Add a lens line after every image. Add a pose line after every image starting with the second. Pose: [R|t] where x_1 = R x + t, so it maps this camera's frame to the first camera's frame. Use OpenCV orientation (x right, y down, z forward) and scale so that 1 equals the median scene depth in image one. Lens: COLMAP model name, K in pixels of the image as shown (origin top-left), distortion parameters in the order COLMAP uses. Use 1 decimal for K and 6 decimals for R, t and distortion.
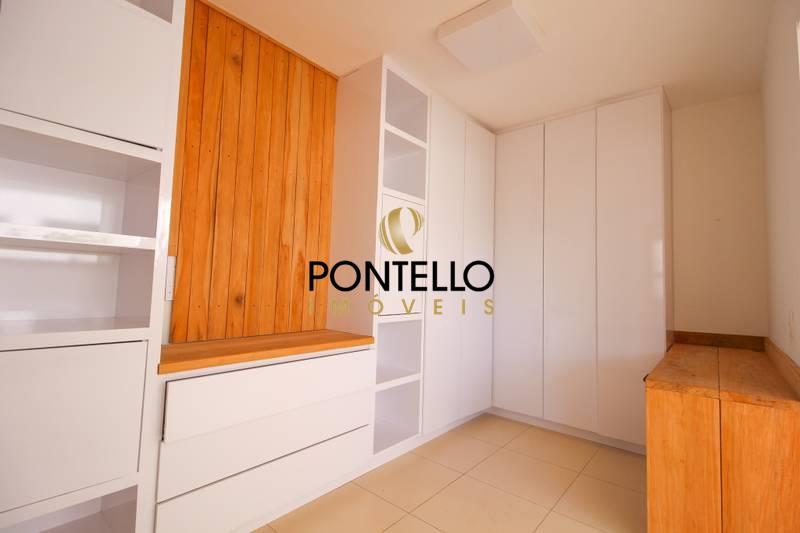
lens RADIAL K [[368.1, 0, 405.5], [0, 368.1, 261.8], [0, 0, 1]] dist [0.021318, -0.014335]
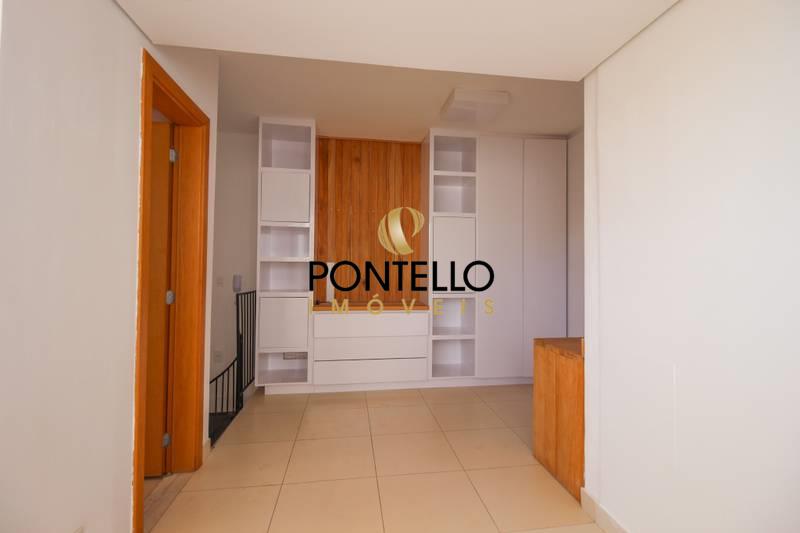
lens RADIAL K [[368.1, 0, 405.5], [0, 368.1, 261.8], [0, 0, 1]] dist [0.021318, -0.014335]
pose [[0.748499, -0.033664, -0.662281, 0.911908], [0.053148, 0.998543, 0.009310, -0.012799], [0.661002, -0.042167, 0.749198, -0.280935]]
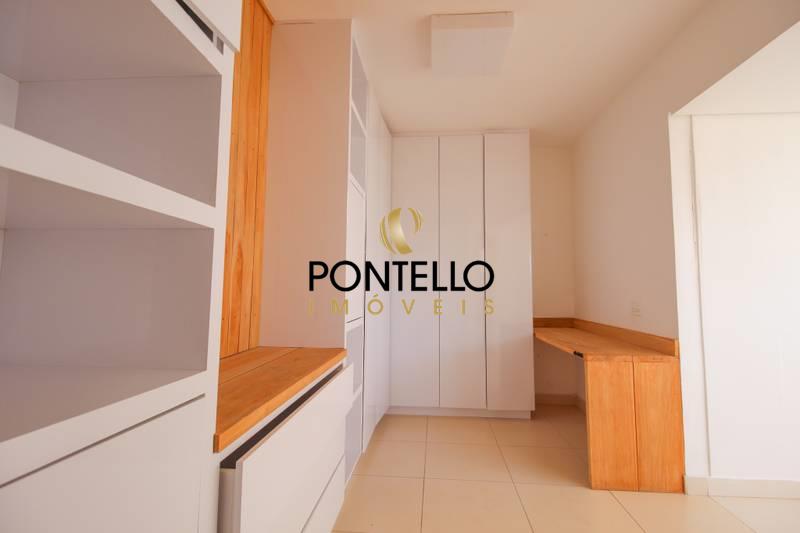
lens RADIAL K [[368.1, 0, 405.5], [0, 368.1, 261.8], [0, 0, 1]] dist [0.021318, -0.014335]
pose [[0.814499, 0.020201, 0.579813, -0.465437], [-0.019343, 0.999784, -0.007660, 0.009480], [-0.579843, -0.004976, 0.814713, 0.233656]]
